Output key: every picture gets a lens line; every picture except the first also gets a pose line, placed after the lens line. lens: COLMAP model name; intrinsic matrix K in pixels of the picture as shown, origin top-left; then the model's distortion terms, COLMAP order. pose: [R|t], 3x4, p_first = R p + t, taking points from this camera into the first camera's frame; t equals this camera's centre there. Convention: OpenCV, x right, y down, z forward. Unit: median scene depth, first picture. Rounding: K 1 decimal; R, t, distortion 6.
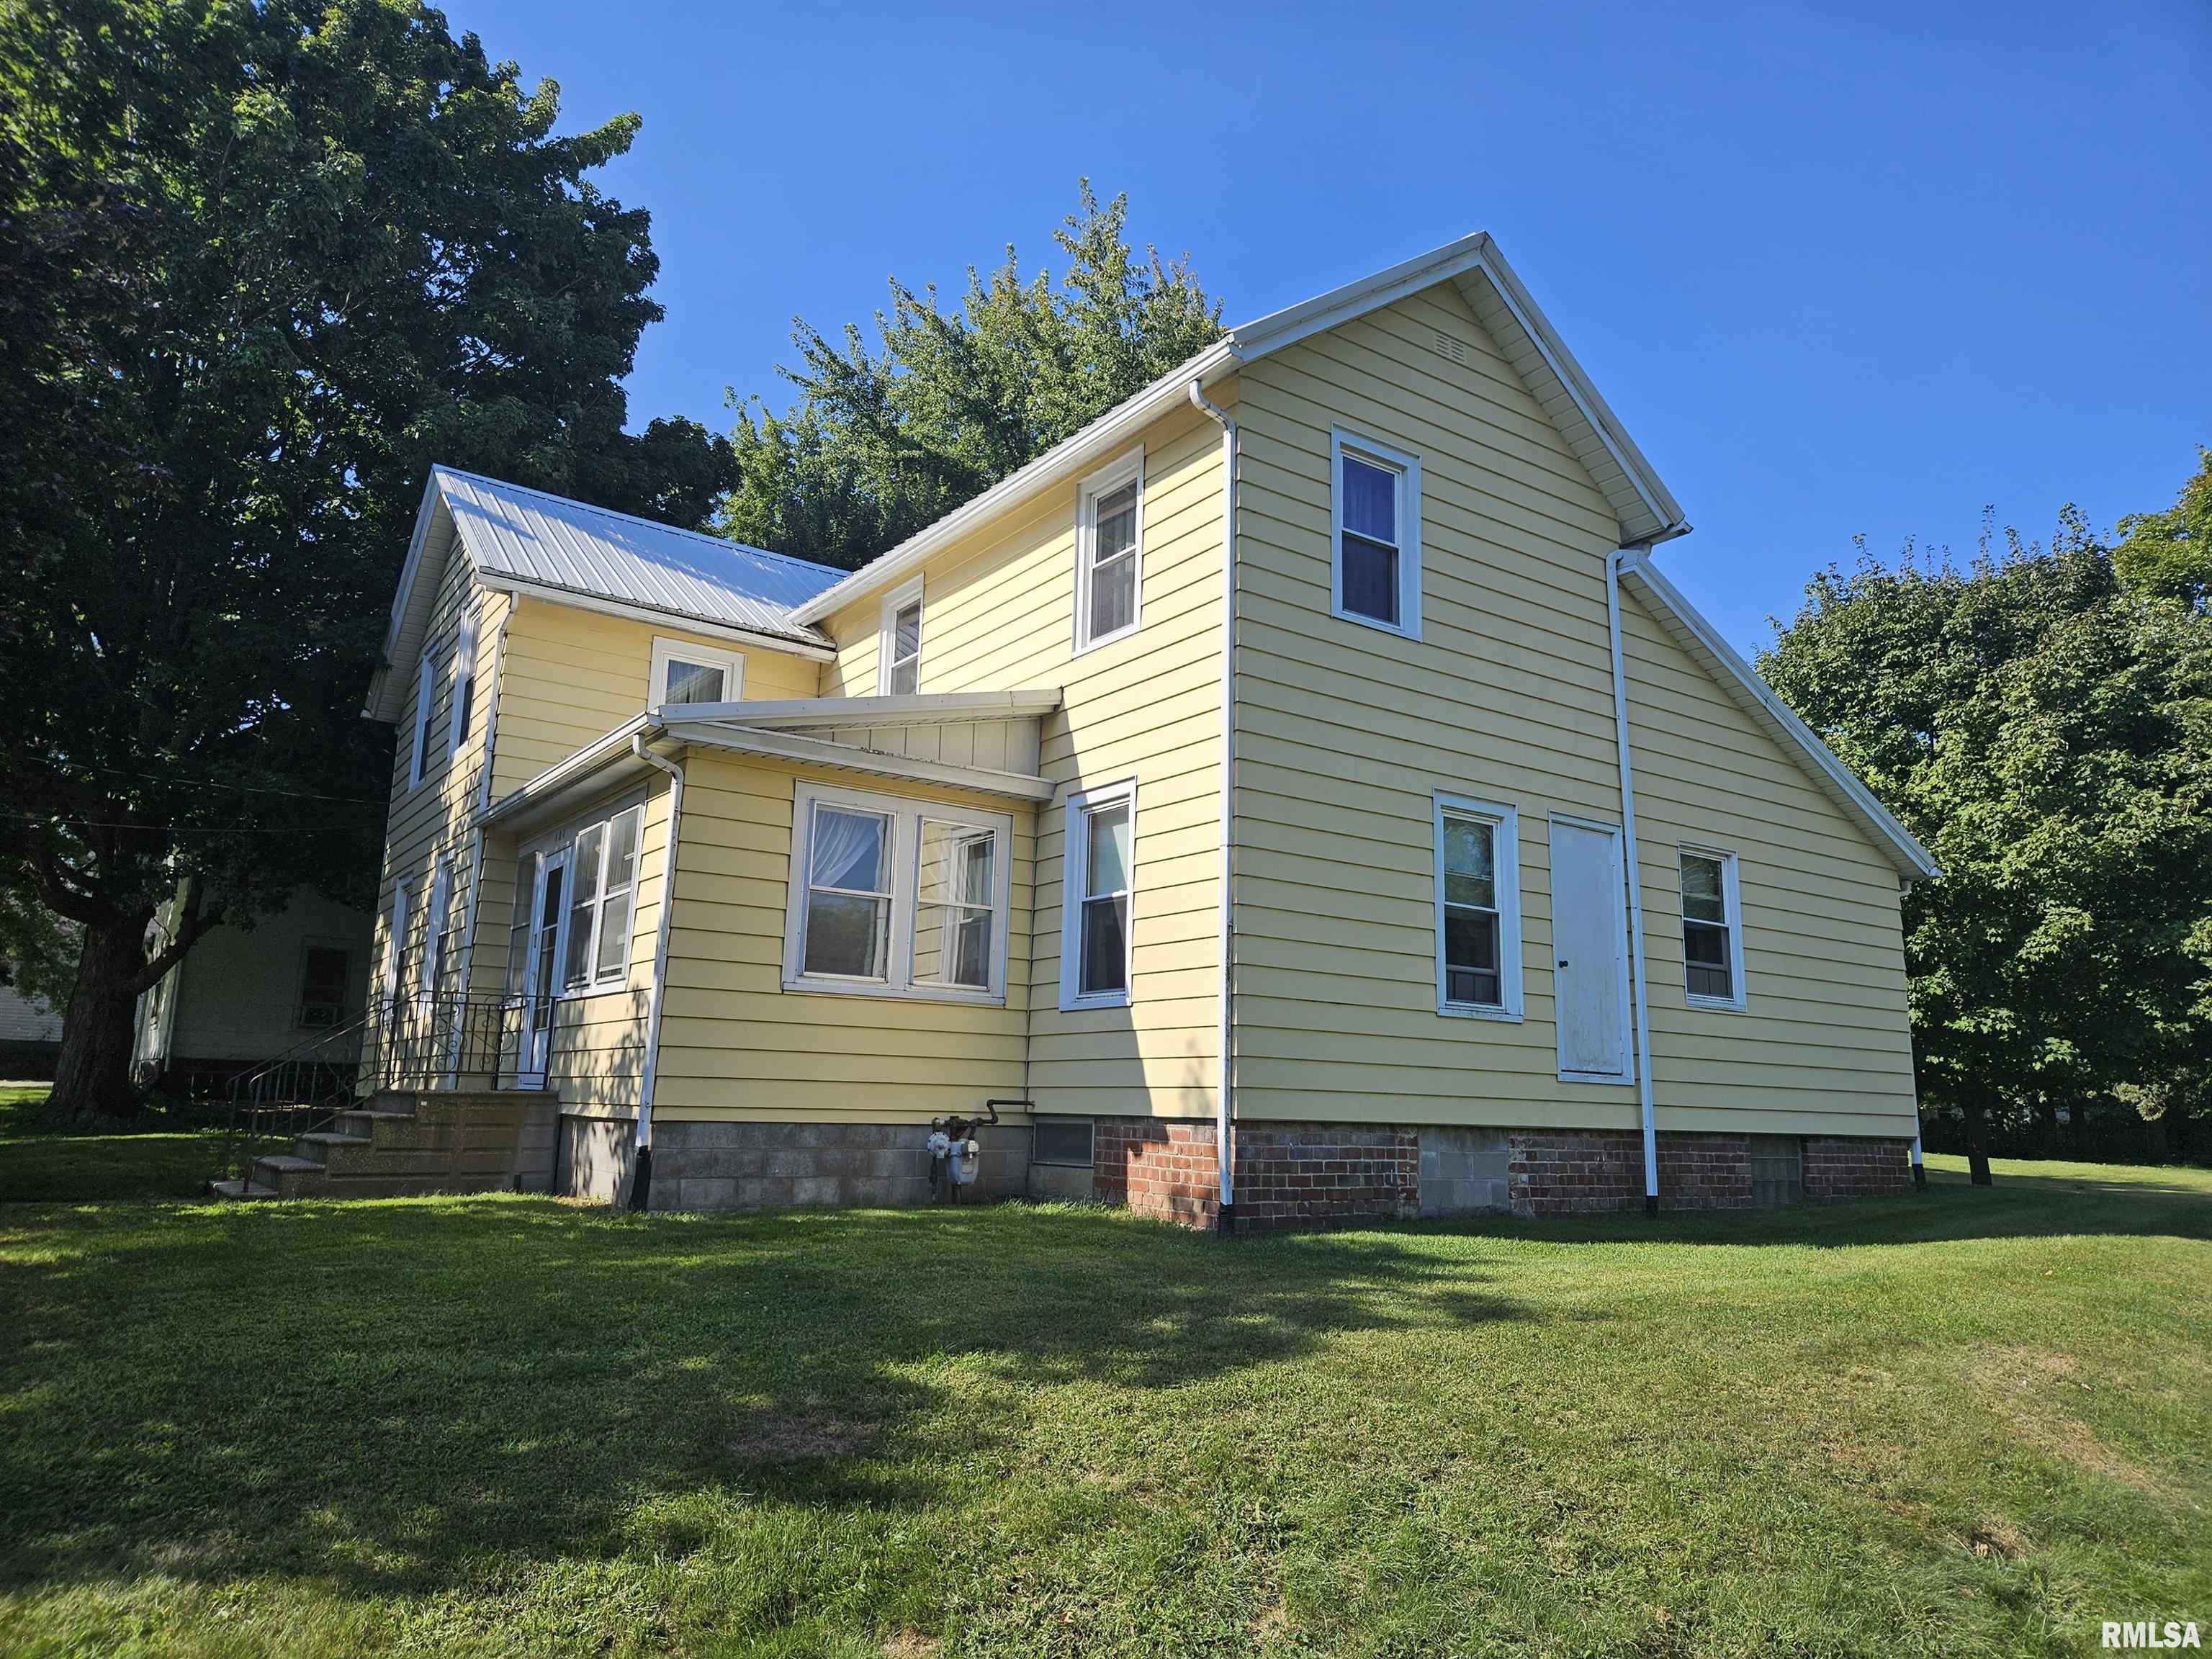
lens RADIAL K [[1469.7, 0, 1106.0], [0, 1469.7, 829.5], [0, 0, 1]] dist [0.001359, 0.000045]
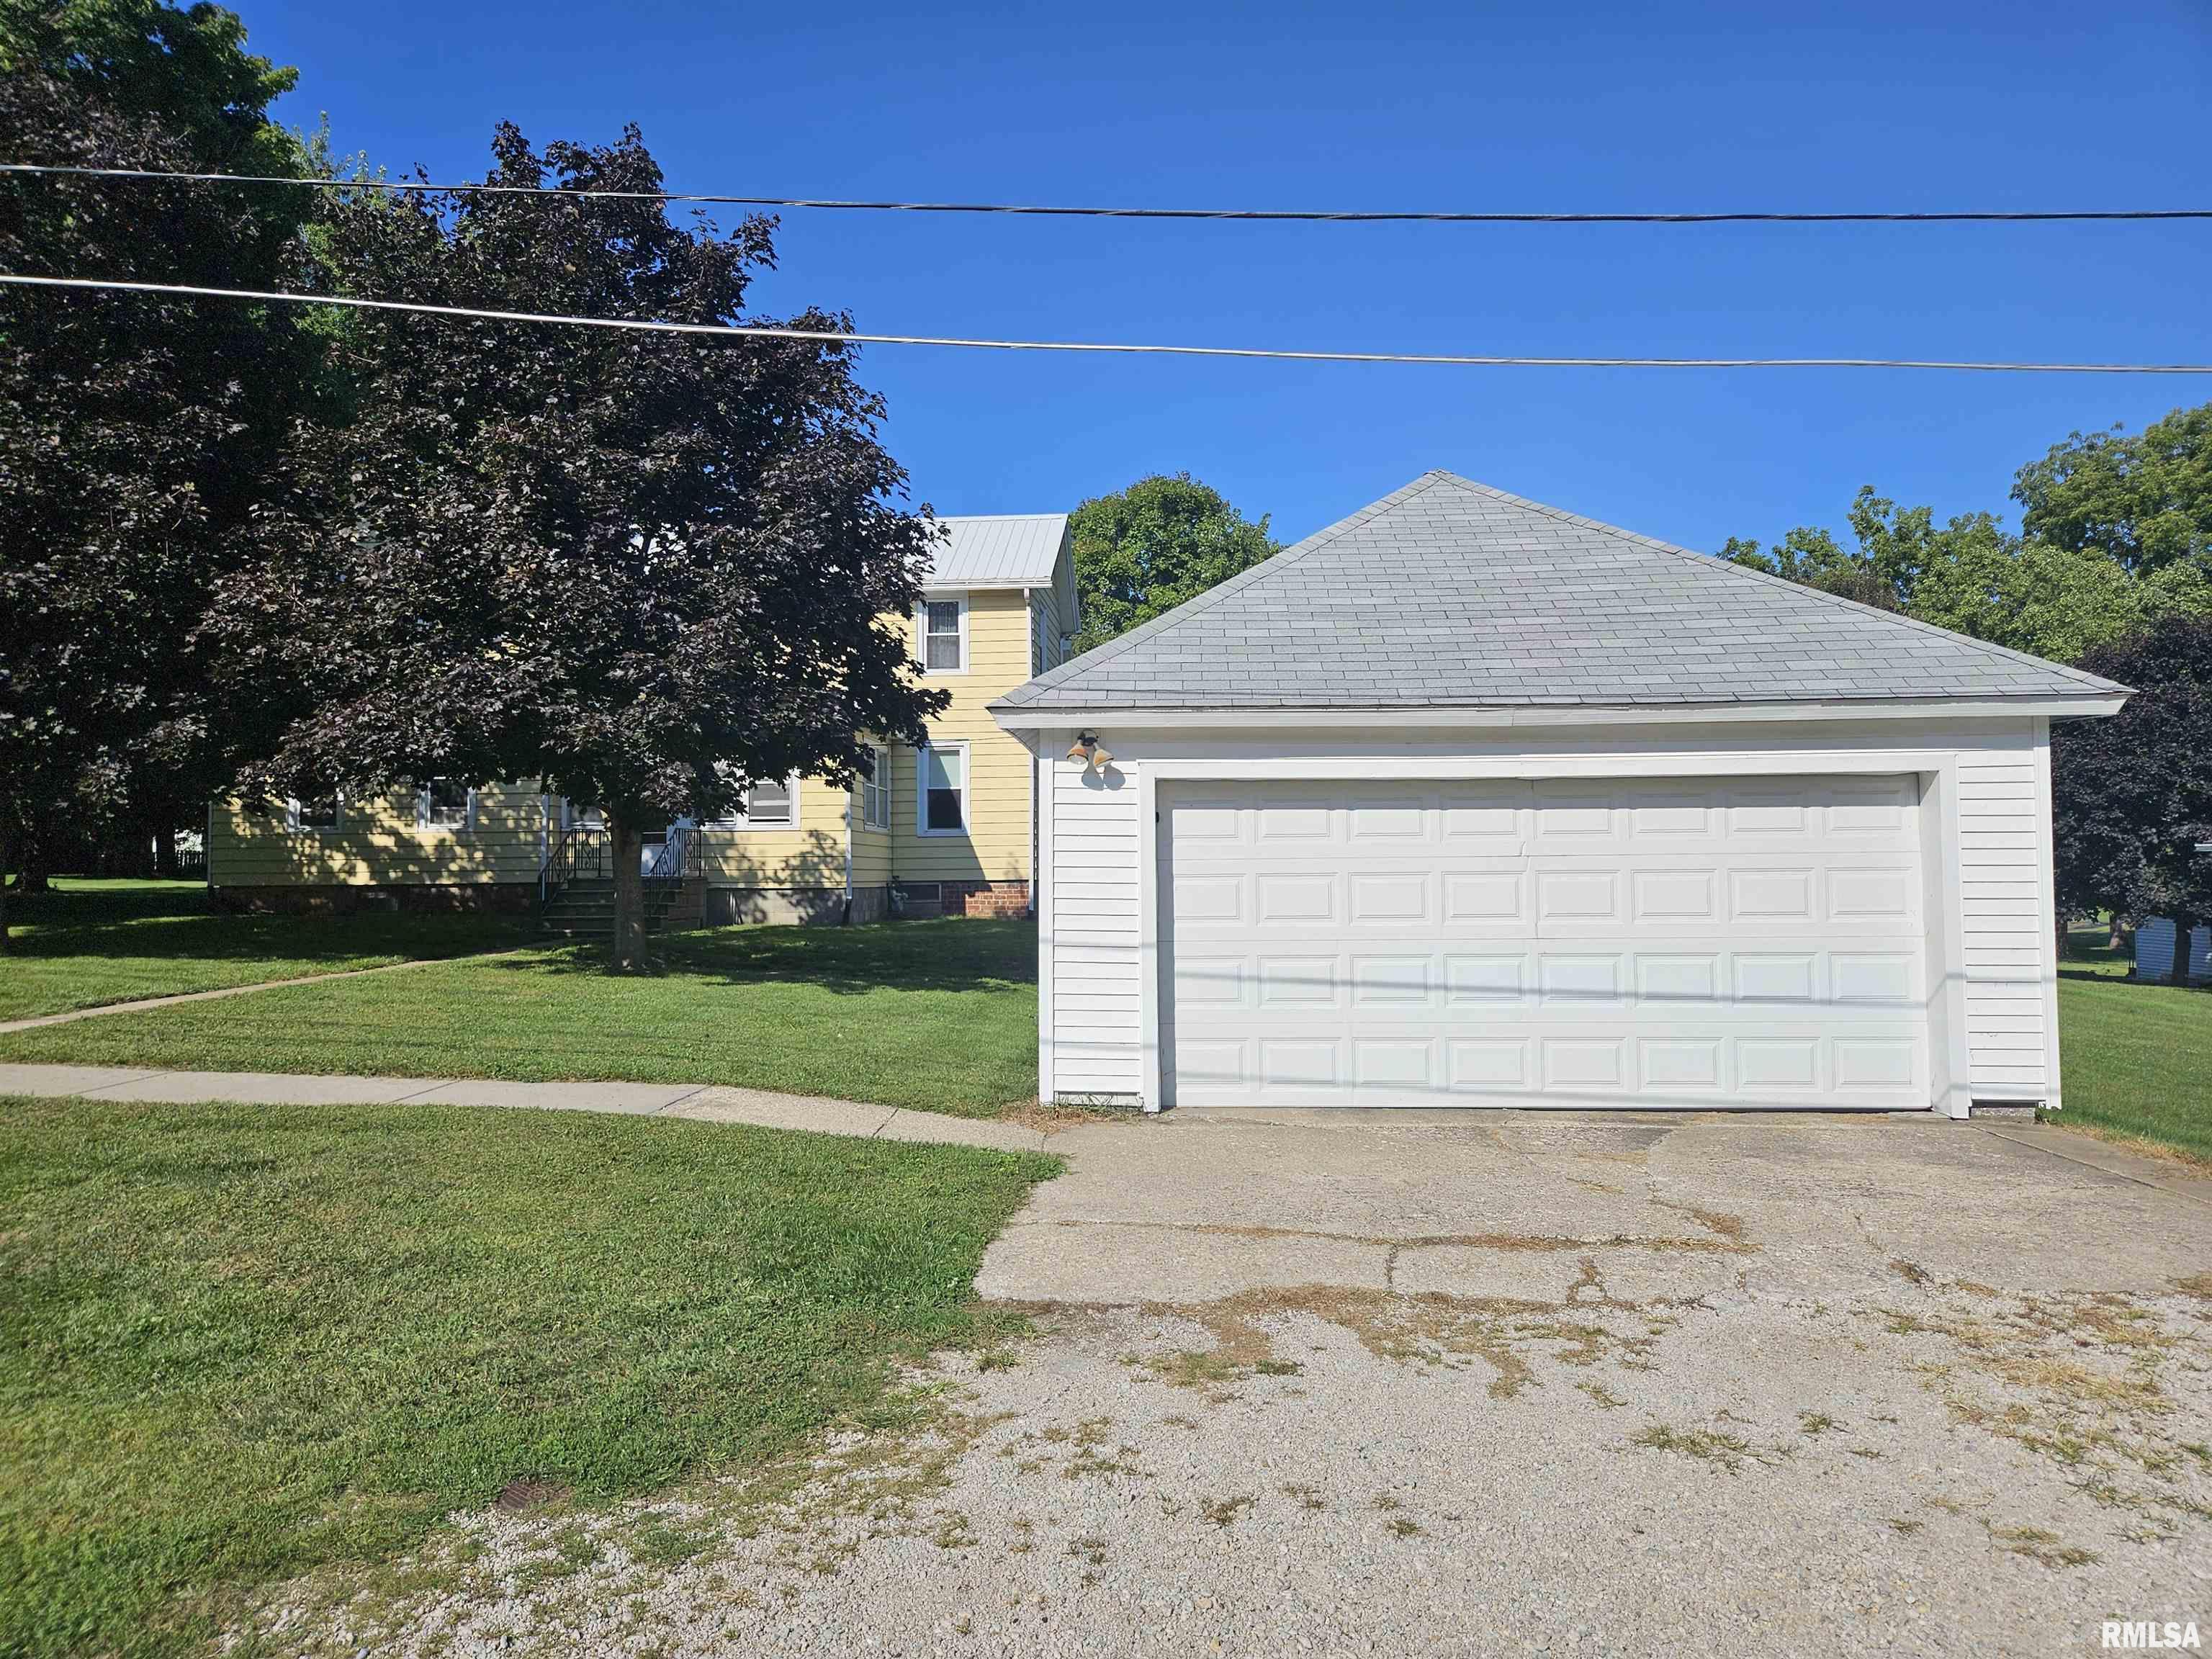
lens RADIAL K [[1469.7, 0, 1106.0], [0, 1469.7, 829.5], [0, 0, 1]] dist [0.001359, 0.000045]
pose [[0.602356, 0.000544, 0.798227, -1.840174], [-0.130052, 0.986705, 0.097467, -0.162953], [-0.787562, -0.162521, 0.594419, -0.650913]]
